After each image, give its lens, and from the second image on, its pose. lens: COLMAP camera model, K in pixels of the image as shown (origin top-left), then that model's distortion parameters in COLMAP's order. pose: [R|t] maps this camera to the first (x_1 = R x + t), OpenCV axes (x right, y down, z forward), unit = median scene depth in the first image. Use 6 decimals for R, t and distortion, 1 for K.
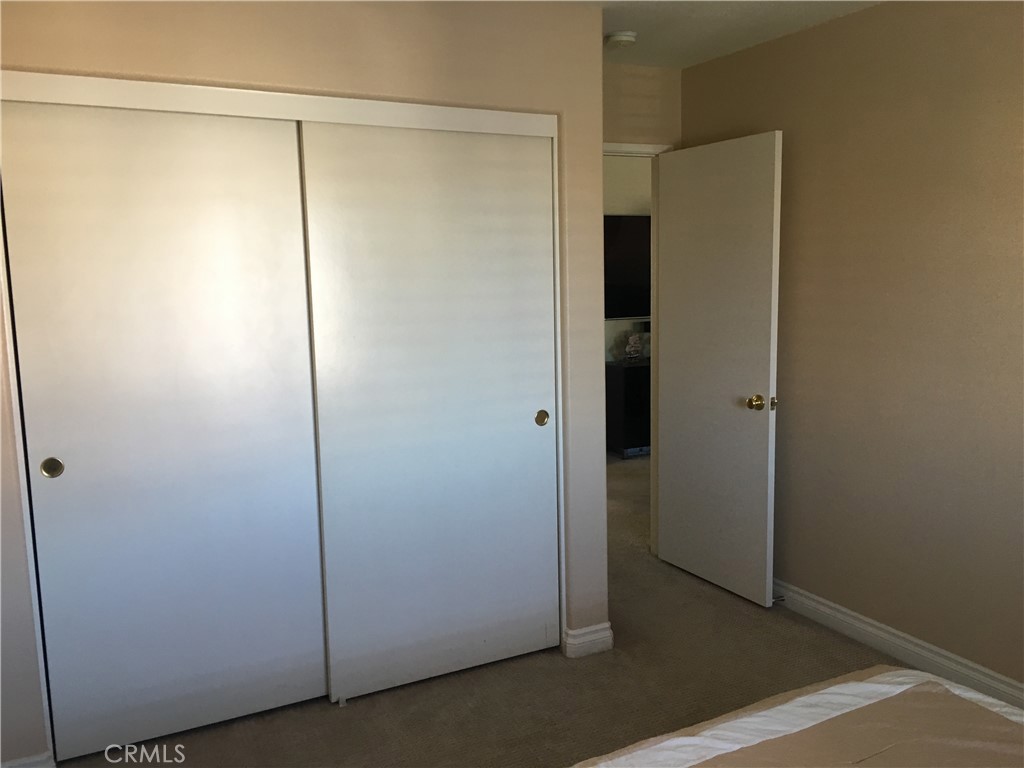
lens RADIAL K [[868.1, 0, 514.6], [0, 868.1, 380.4], [0, 0, 1]] dist [0.074325, -0.097928]
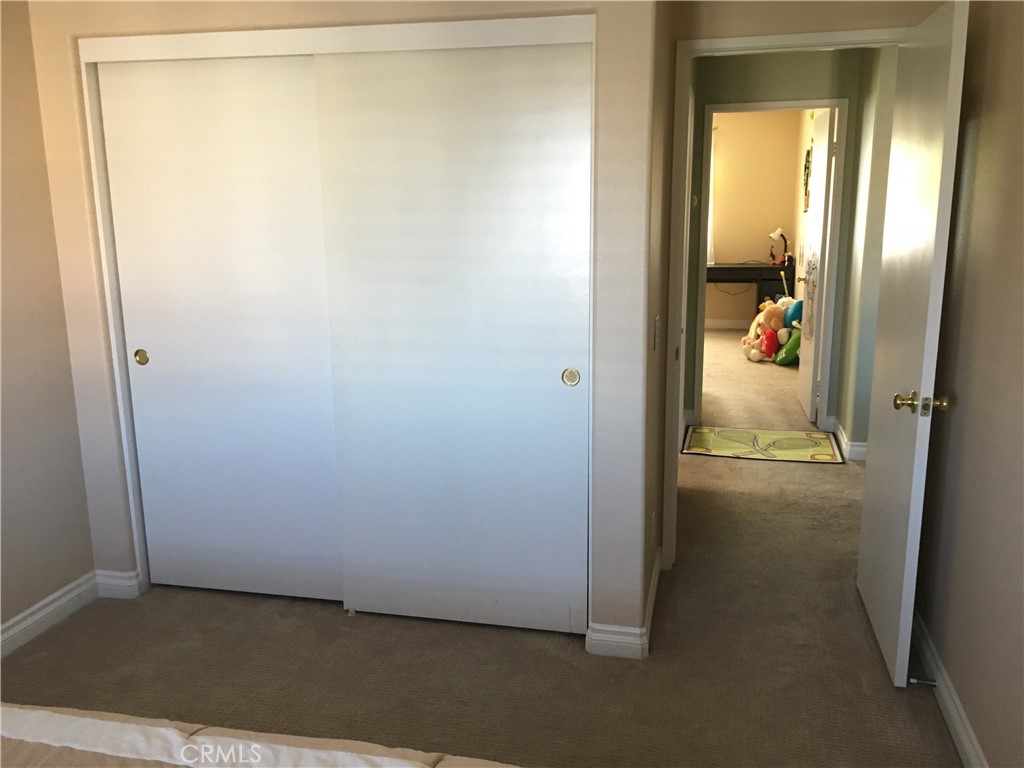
lens RADIAL K [[868.1, 0, 515.4], [0, 868.1, 380.9], [0, 0, 1]] dist [0.074325, -0.097928]
pose [[0.759430, 0.143759, -0.634508, 0.540373], [-0.090613, 0.989148, 0.115656, -0.048591], [0.644248, -0.030338, 0.764215, 0.296536]]
